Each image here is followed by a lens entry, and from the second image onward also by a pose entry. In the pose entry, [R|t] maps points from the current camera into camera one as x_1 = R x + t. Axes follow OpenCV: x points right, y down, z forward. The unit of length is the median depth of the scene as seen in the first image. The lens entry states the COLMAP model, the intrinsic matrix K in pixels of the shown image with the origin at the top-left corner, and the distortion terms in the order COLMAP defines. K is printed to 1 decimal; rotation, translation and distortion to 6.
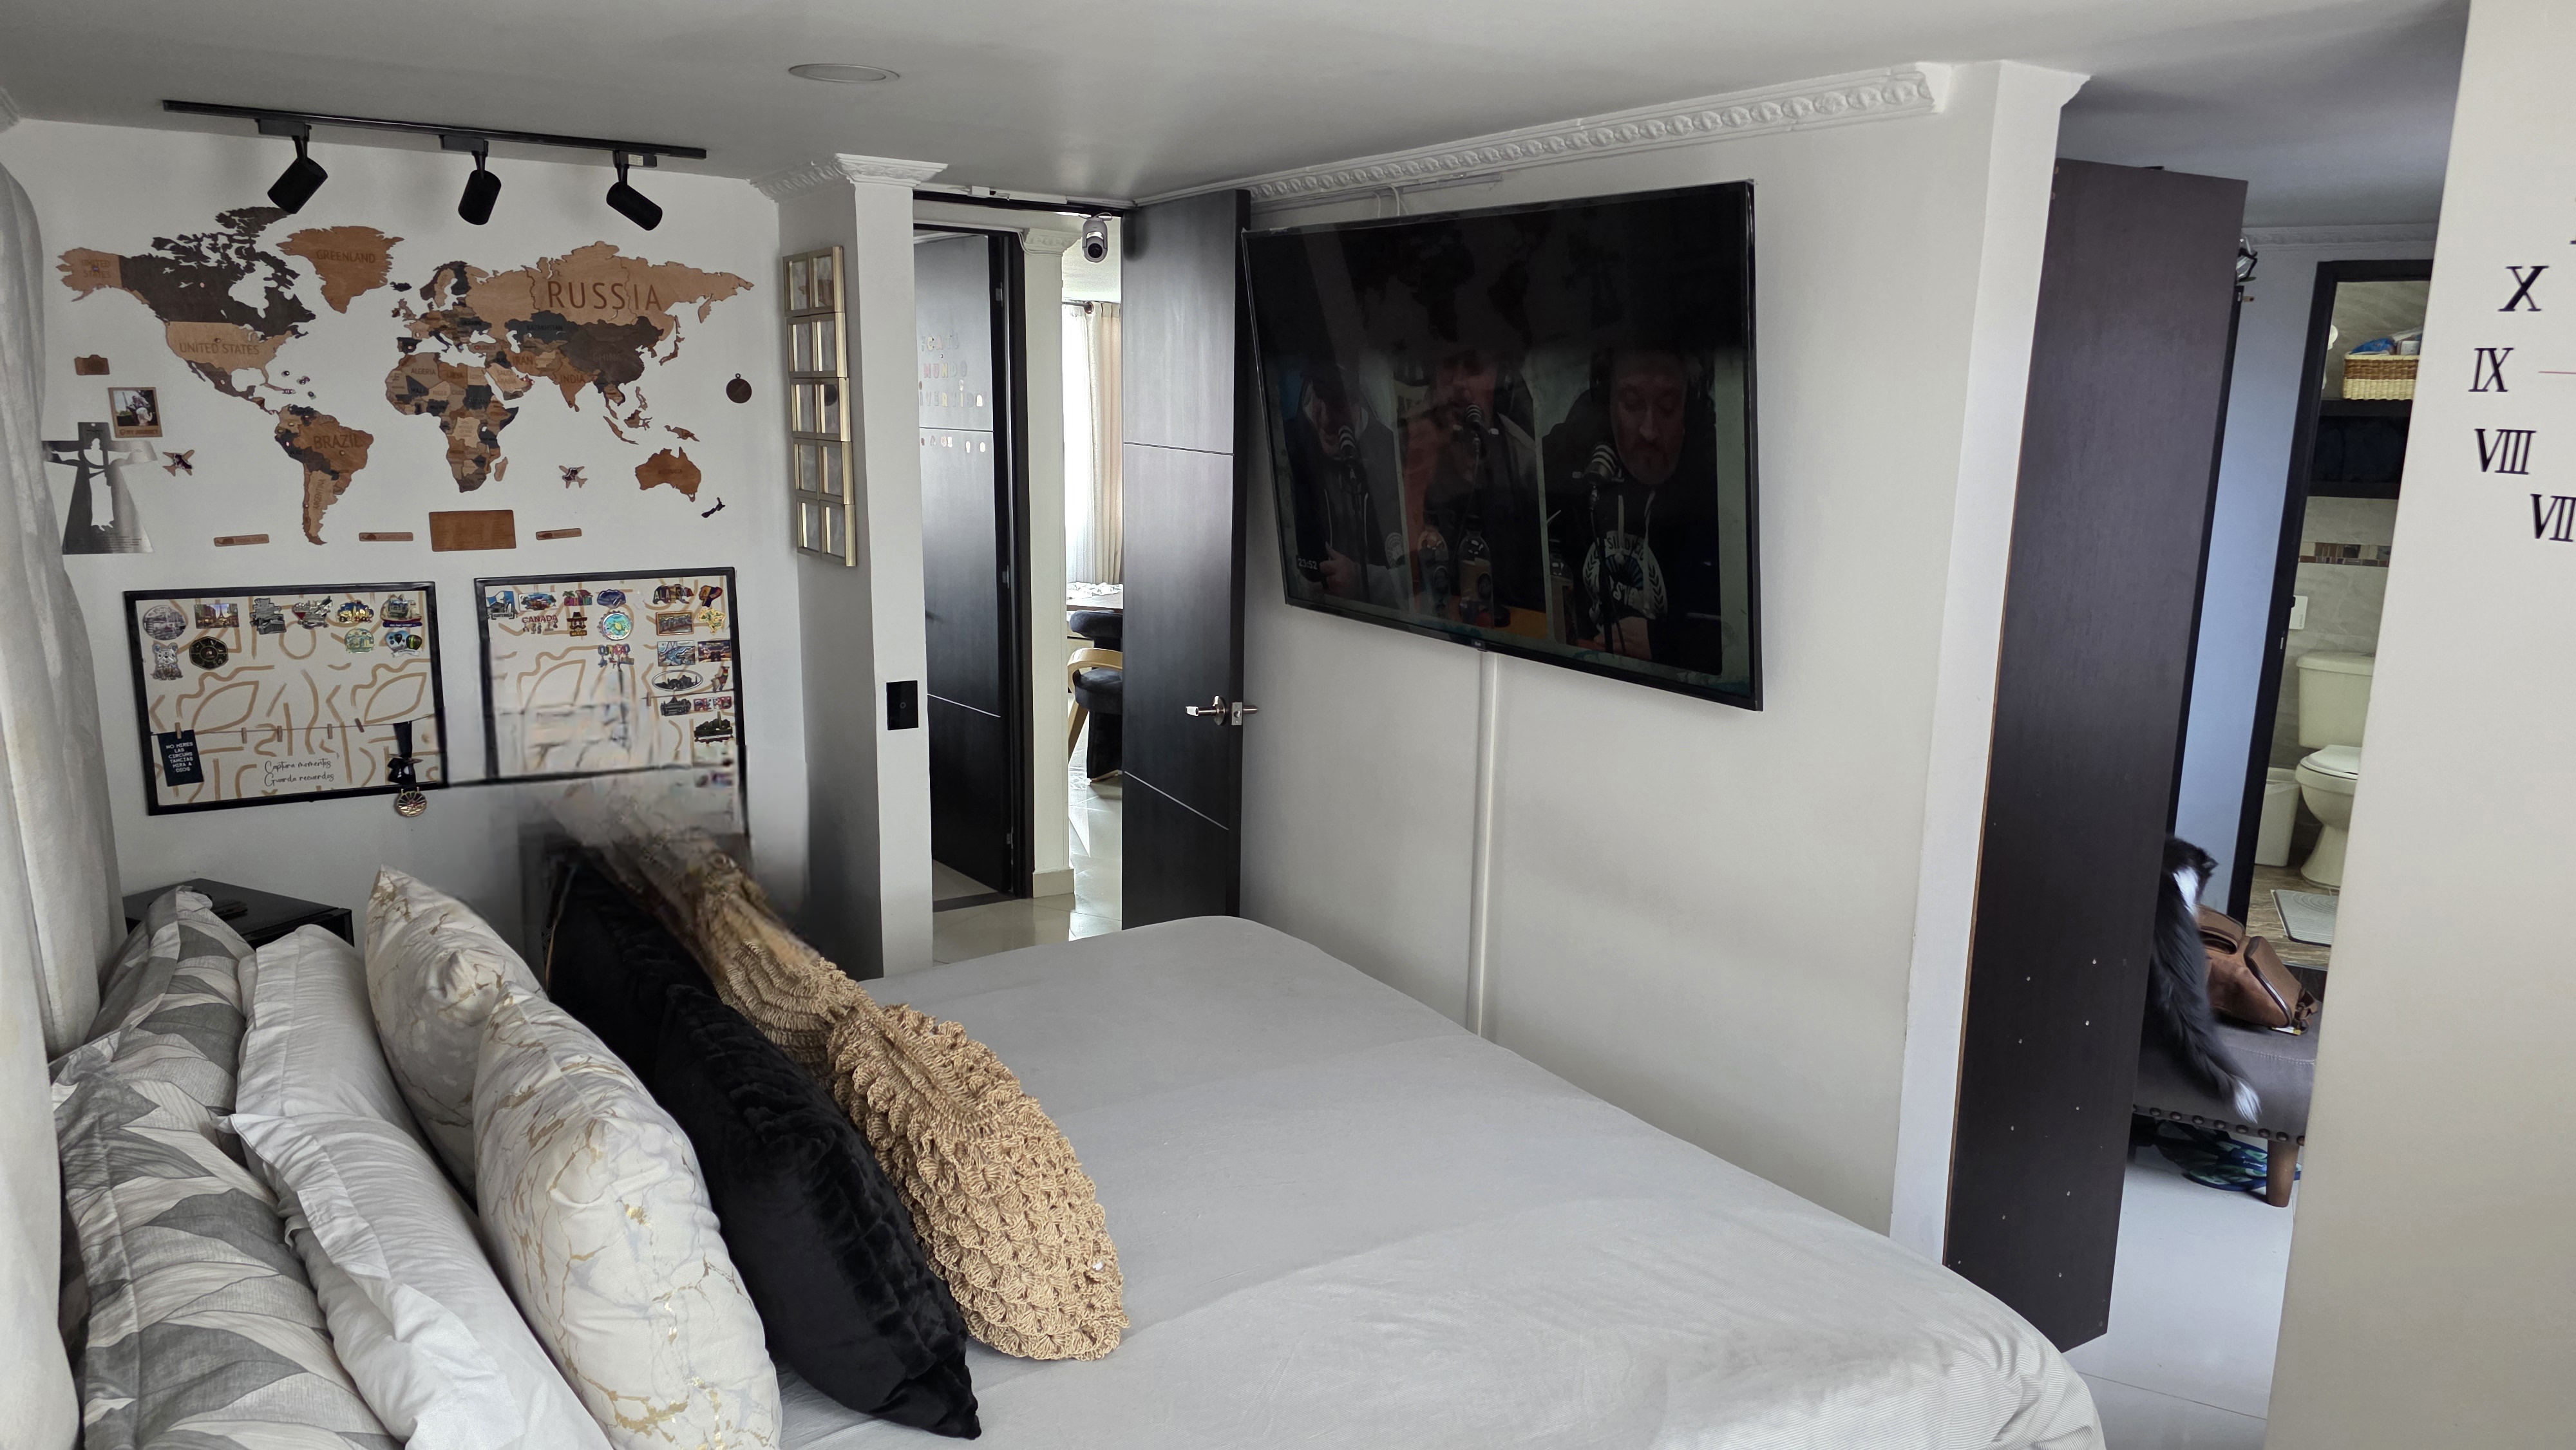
lens RADIAL K [[1691.7, 0, 1288.0], [0, 1691.7, 725.0], [0, 0, 1]] dist [0.038520, -0.044725]
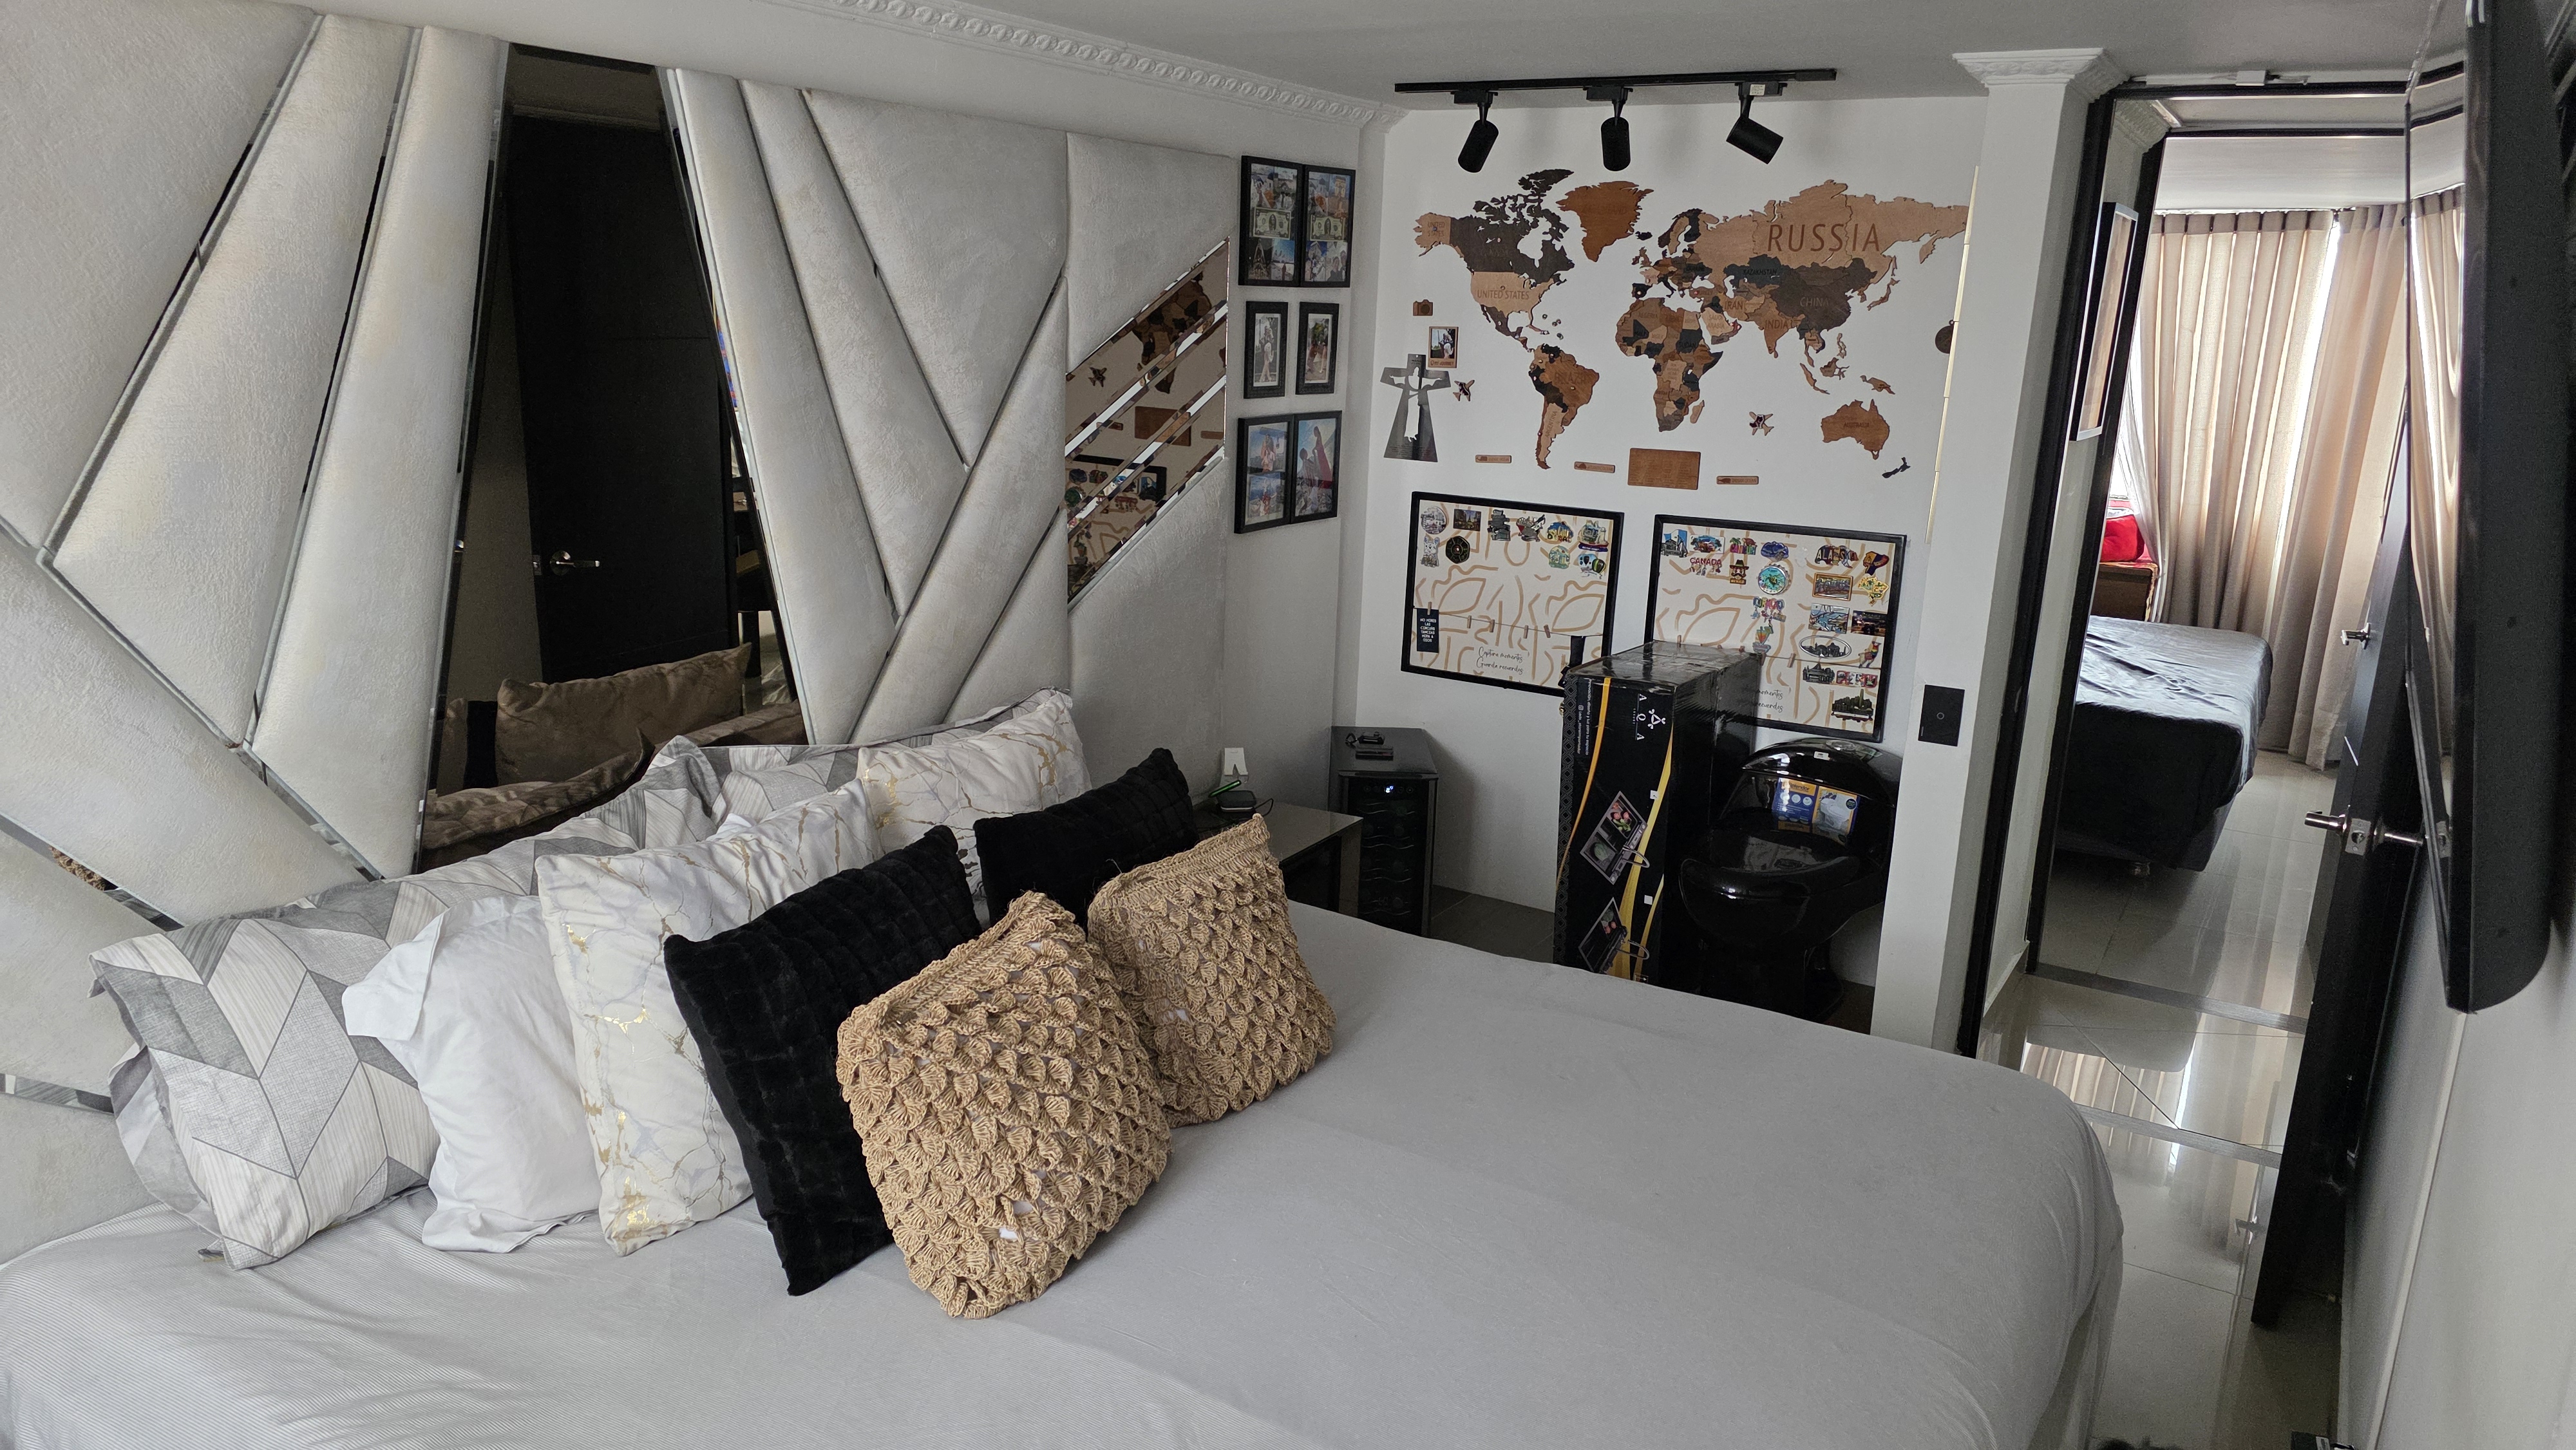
lens RADIAL K [[1691.7, 0, 1288.0], [0, 1691.7, 725.0], [0, 0, 1]] dist [0.038520, -0.044725]
pose [[0.451862, 0.214583, -0.865896, 0.361718], [-0.197099, 0.970666, 0.137693, -0.060254], [0.870042, 0.108449, 0.480901, 0.318750]]
